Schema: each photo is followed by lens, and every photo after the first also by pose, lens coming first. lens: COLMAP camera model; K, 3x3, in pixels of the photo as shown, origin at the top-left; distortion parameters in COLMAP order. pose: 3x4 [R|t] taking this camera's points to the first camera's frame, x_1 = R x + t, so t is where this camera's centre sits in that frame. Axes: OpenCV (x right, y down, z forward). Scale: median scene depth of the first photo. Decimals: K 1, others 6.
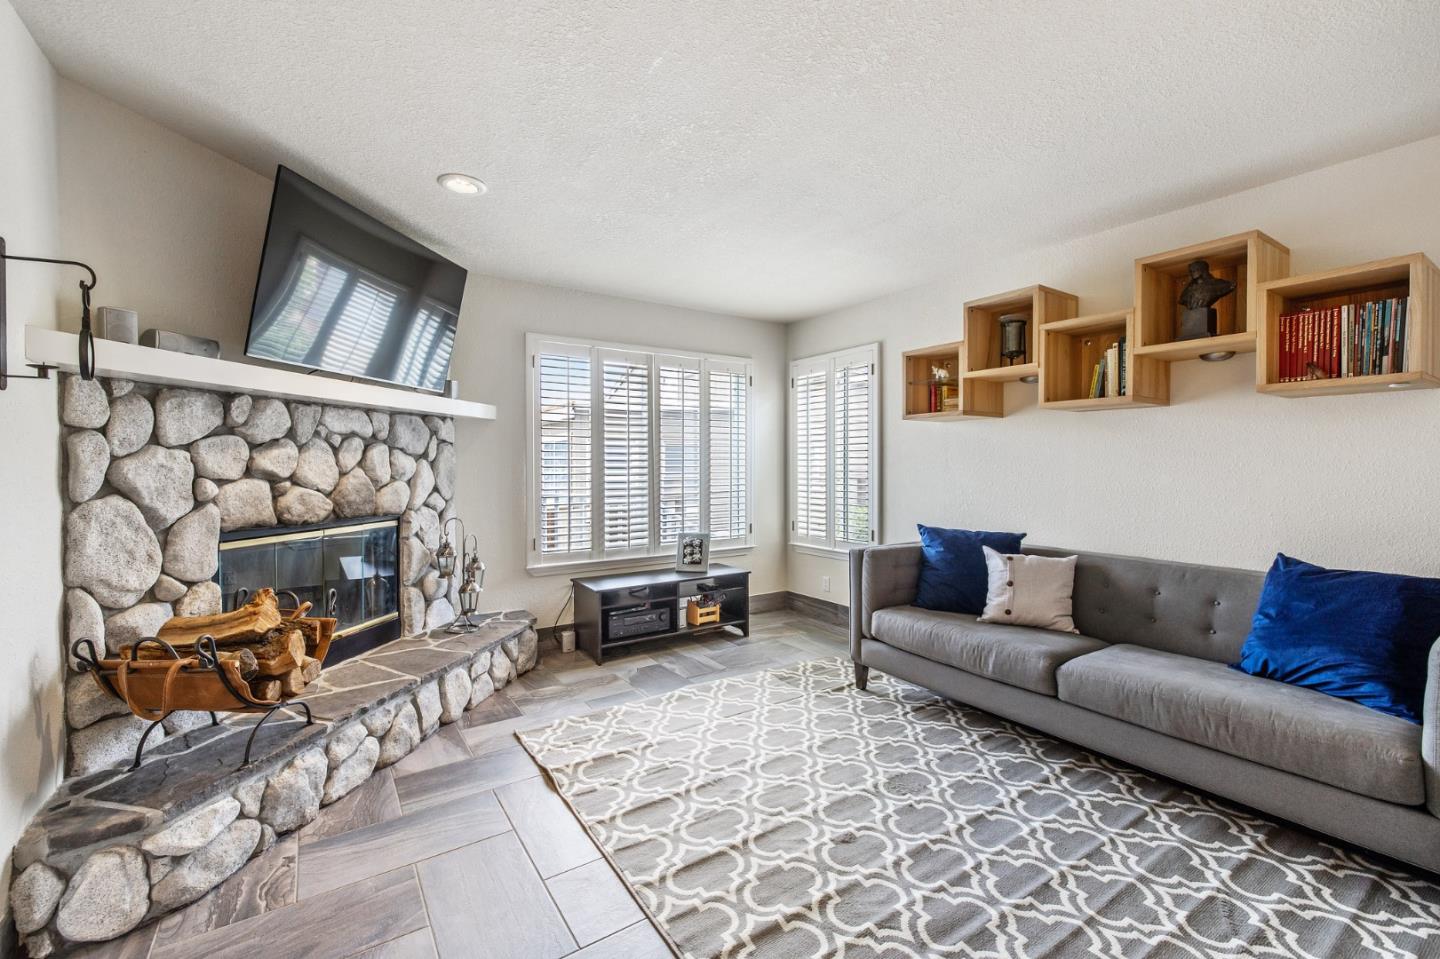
lens RADIAL K [[609.0, 0, 715.2], [0, 609.0, 464.7], [0, 0, 1]] dist [0.002244, 0.000341]
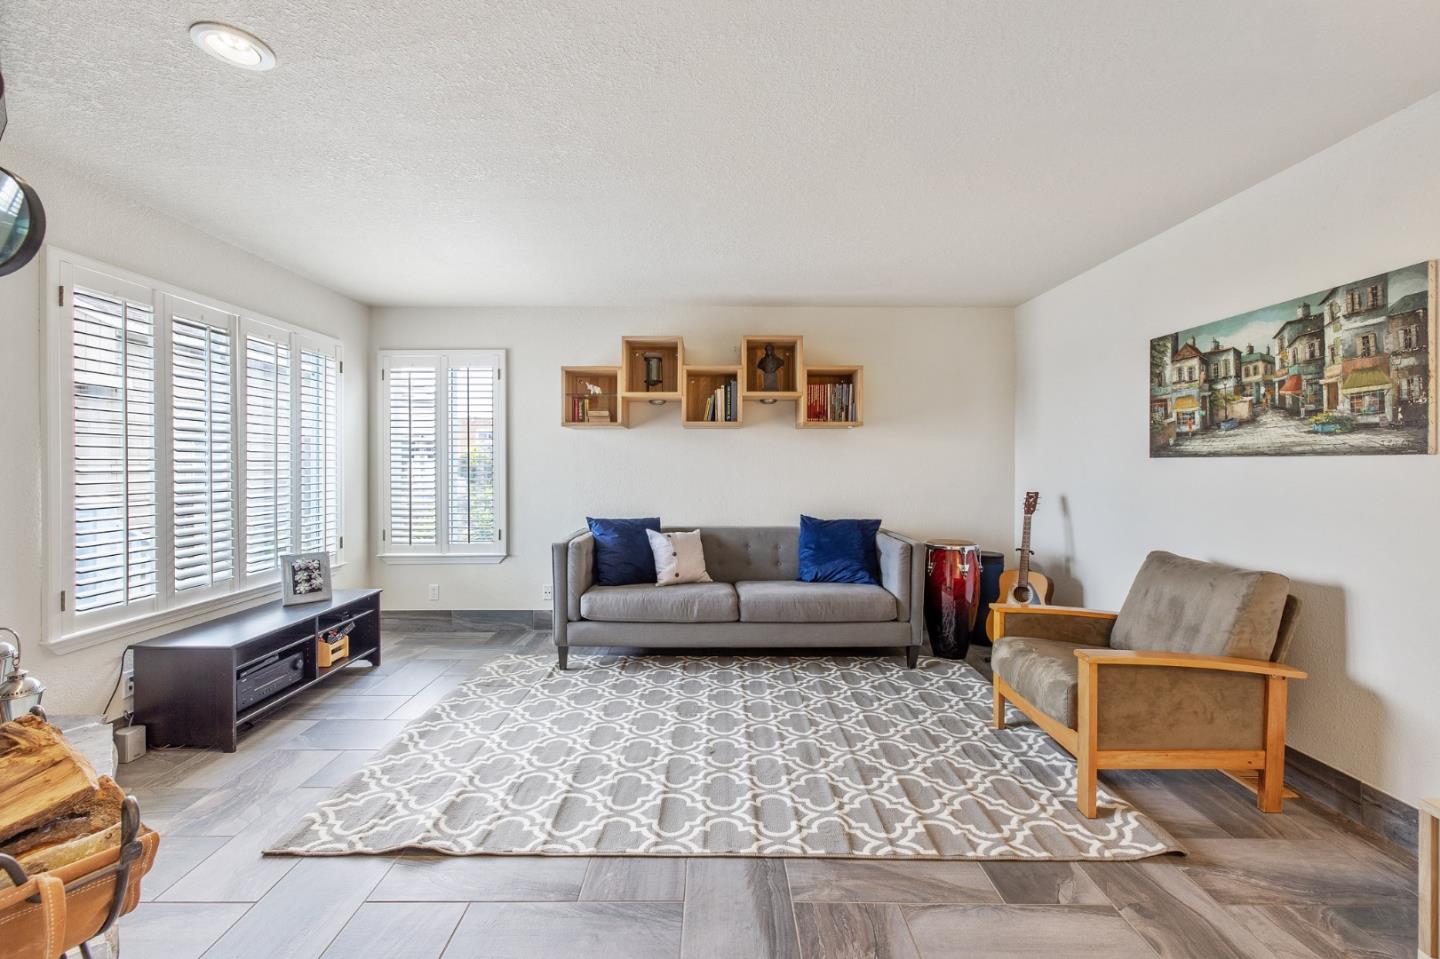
lens RADIAL K [[609.0, 0, 715.2], [0, 609.0, 464.7], [0, 0, 1]] dist [0.002244, 0.000341]
pose [[0.549616, 0.001730, 0.835415, -0.601968], [0.001591, 0.999994, -0.003118, 0.000958], [-0.835416, 0.003043, 0.549610, 0.183836]]
